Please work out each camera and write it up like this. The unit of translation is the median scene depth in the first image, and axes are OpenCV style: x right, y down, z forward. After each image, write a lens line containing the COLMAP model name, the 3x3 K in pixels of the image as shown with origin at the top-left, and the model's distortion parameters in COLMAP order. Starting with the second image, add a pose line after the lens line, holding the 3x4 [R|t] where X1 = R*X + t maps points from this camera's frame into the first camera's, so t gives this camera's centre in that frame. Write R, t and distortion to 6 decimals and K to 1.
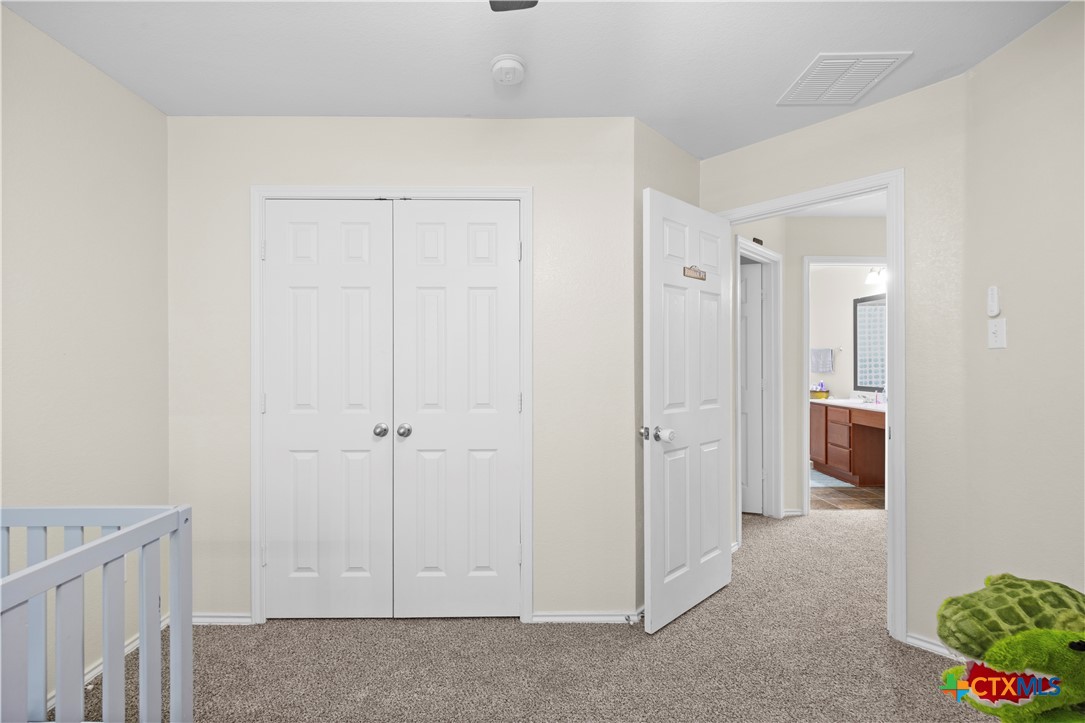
lens RADIAL K [[471.0, 0, 536.7], [0, 471.0, 364.9], [0, 0, 1]] dist [0.001816, -0.002301]
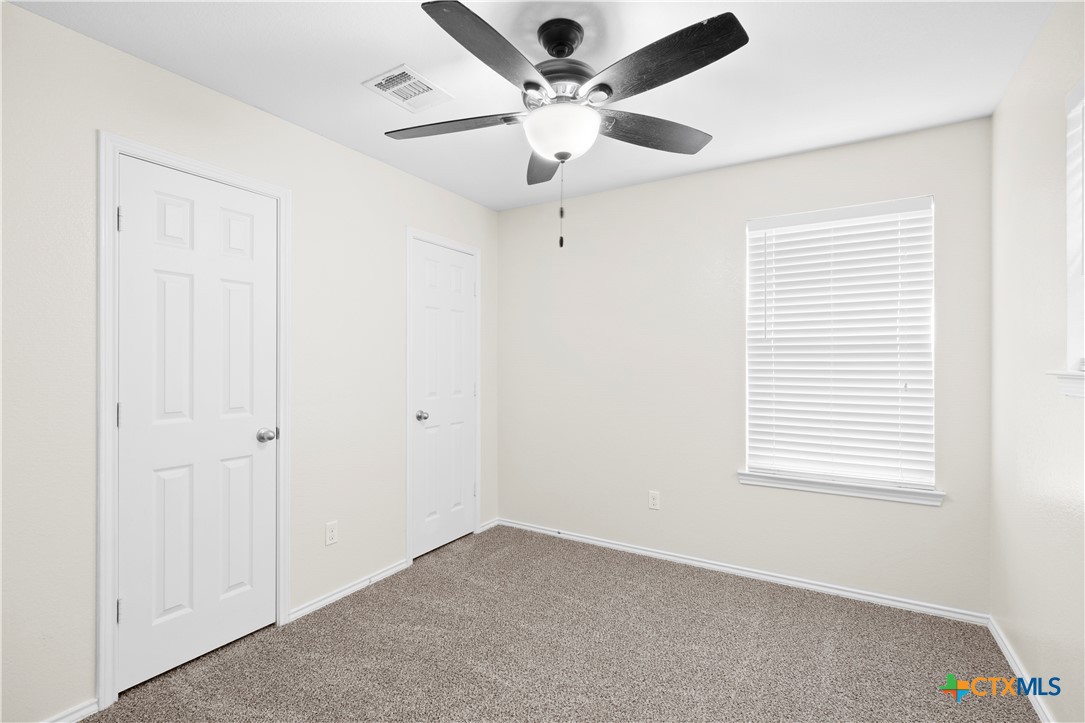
lens RADIAL K [[510.4, 0, 542.7], [0, 510.4, 361.6], [0, 0, 1]] dist [-0.026791, -0.000356]
pose [[0.518258, 0.005779, 0.855205, -0.830842], [0.000704, 0.999974, -0.007184, 0.000358], [-0.855224, 0.004325, 0.518240, -0.025631]]
